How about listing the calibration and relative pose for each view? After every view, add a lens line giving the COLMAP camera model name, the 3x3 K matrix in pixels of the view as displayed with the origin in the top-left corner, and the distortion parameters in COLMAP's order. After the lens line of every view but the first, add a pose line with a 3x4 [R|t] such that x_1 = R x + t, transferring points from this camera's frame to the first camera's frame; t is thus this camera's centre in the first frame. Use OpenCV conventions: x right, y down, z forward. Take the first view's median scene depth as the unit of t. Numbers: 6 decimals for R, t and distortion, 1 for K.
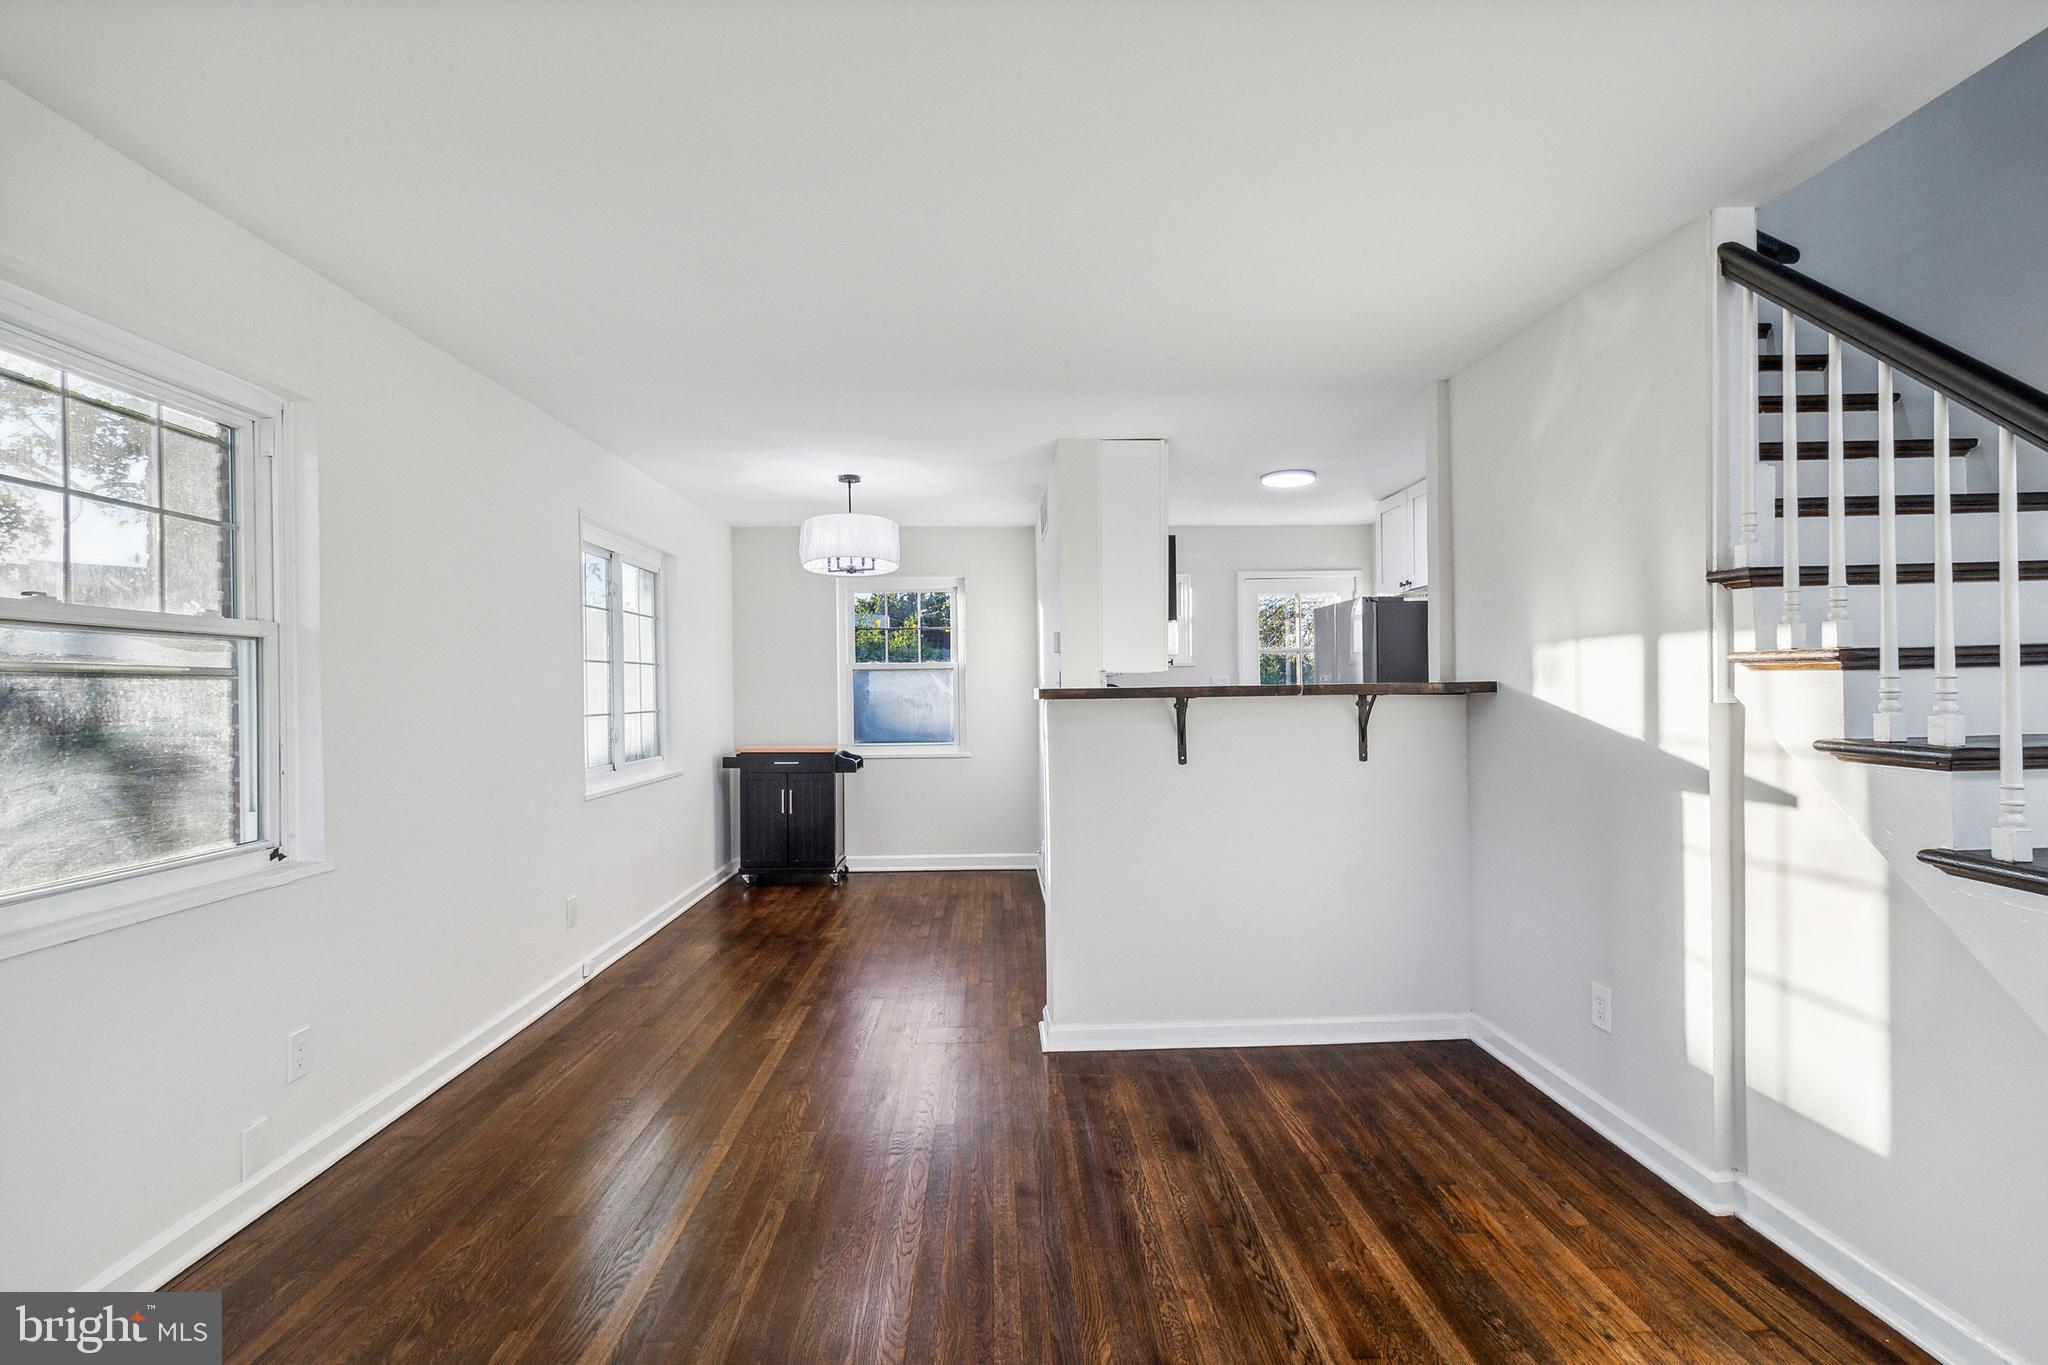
lens RADIAL K [[977.2, 0, 1022.0], [0, 977.2, 686.8], [0, 0, 1]] dist [0.003462, 0.000538]
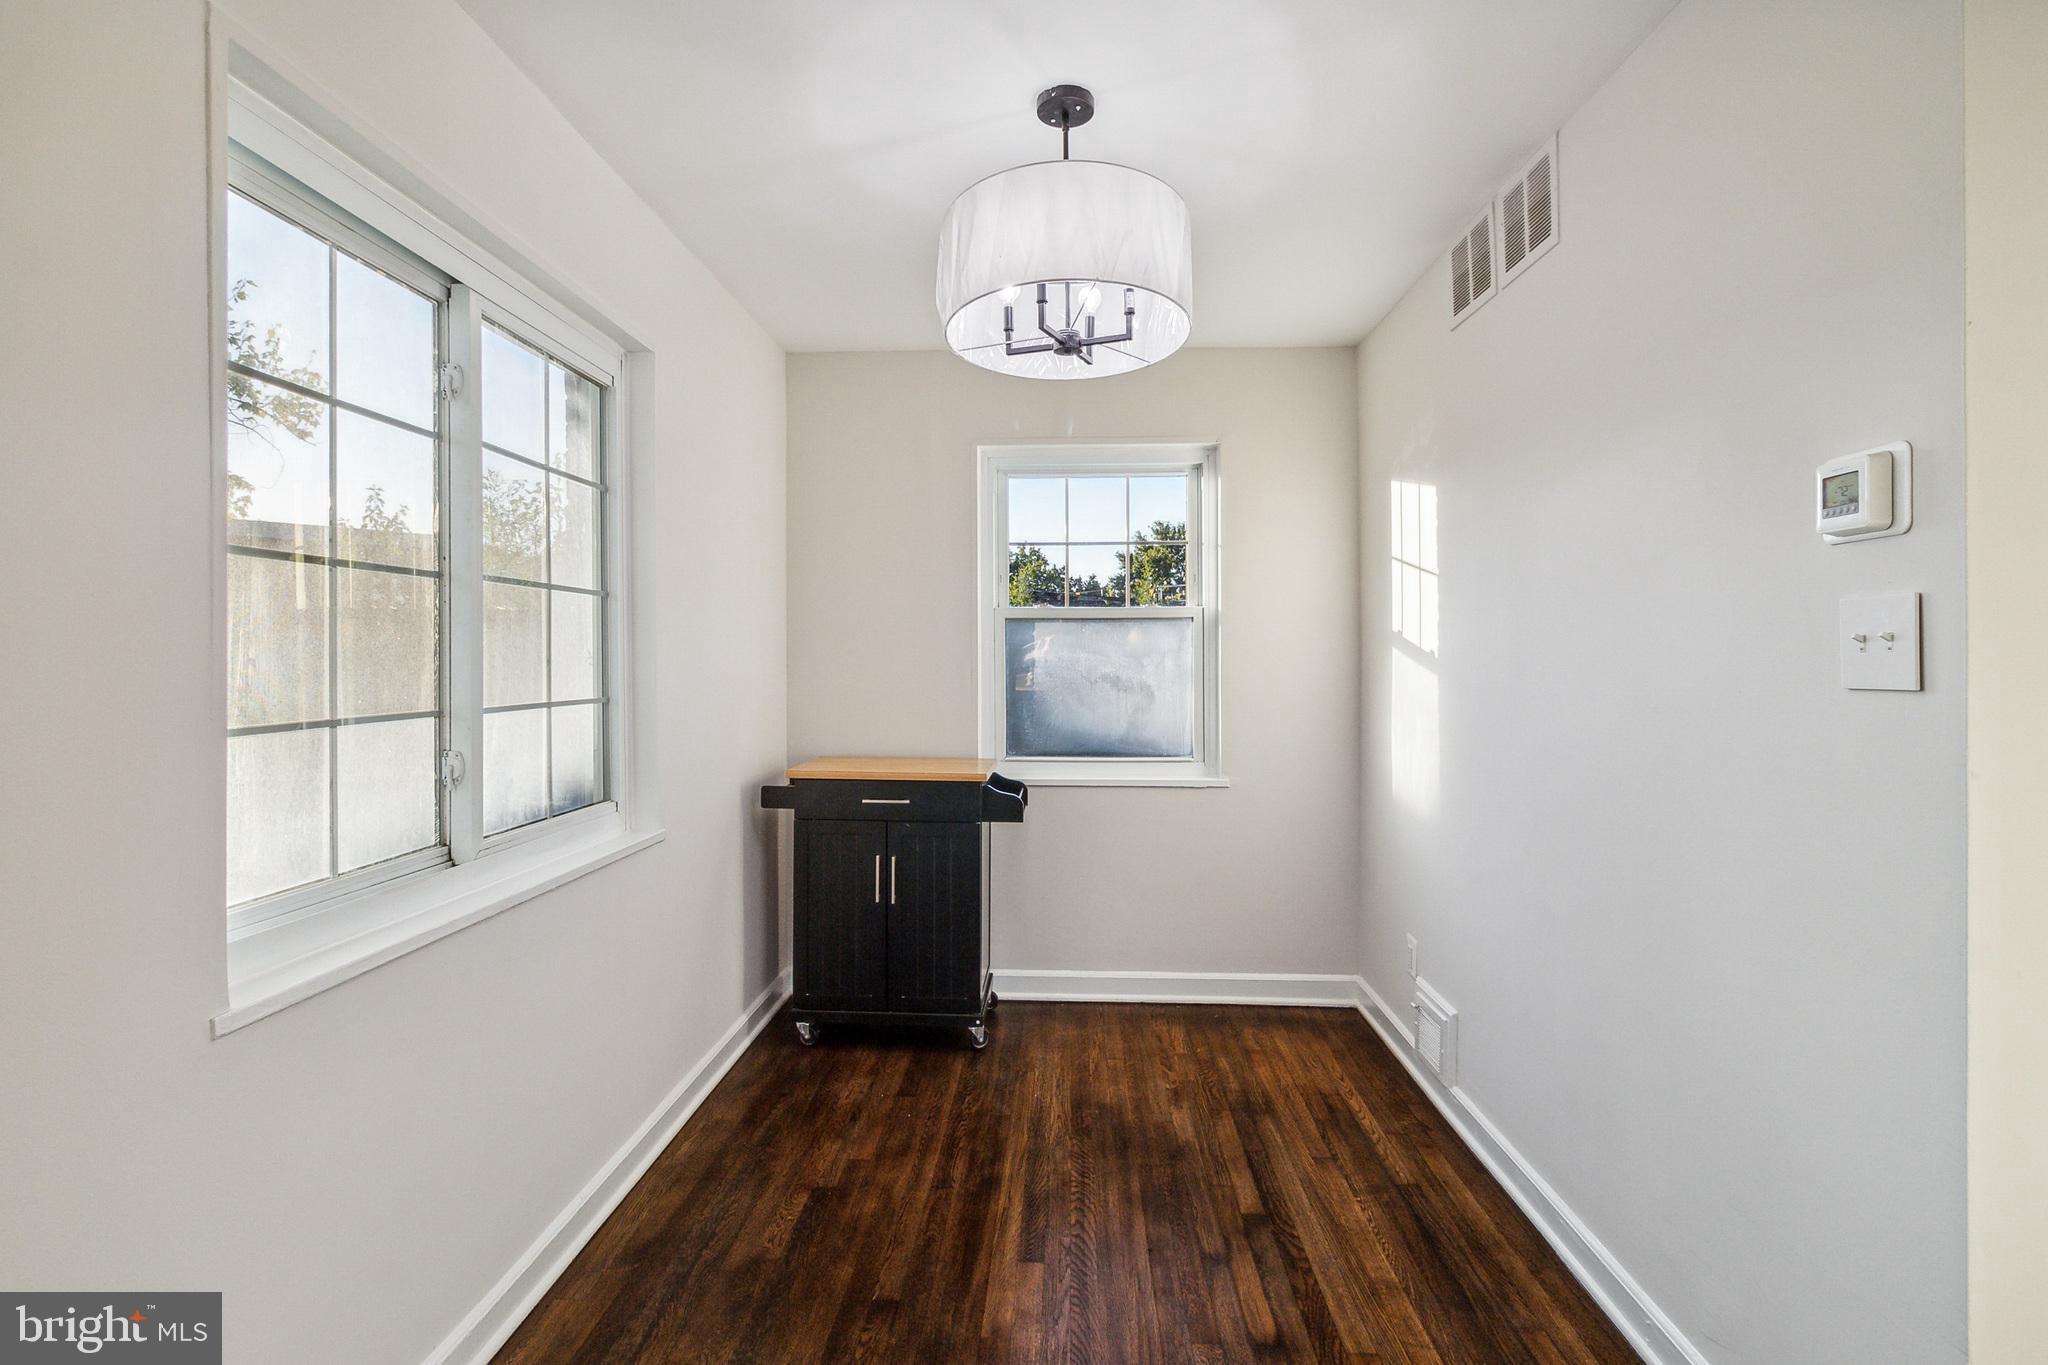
lens RADIAL K [[977.2, 0, 1012.7], [0, 977.2, 653.9], [0, 0, 1]] dist [0.003462, 0.000538]
pose [[0.996240, 0.009934, -0.086060, -0.142302], [-0.010114, 0.999947, -0.001654, 0.002732], [0.086039, 0.002518, 0.996289, 0.539274]]
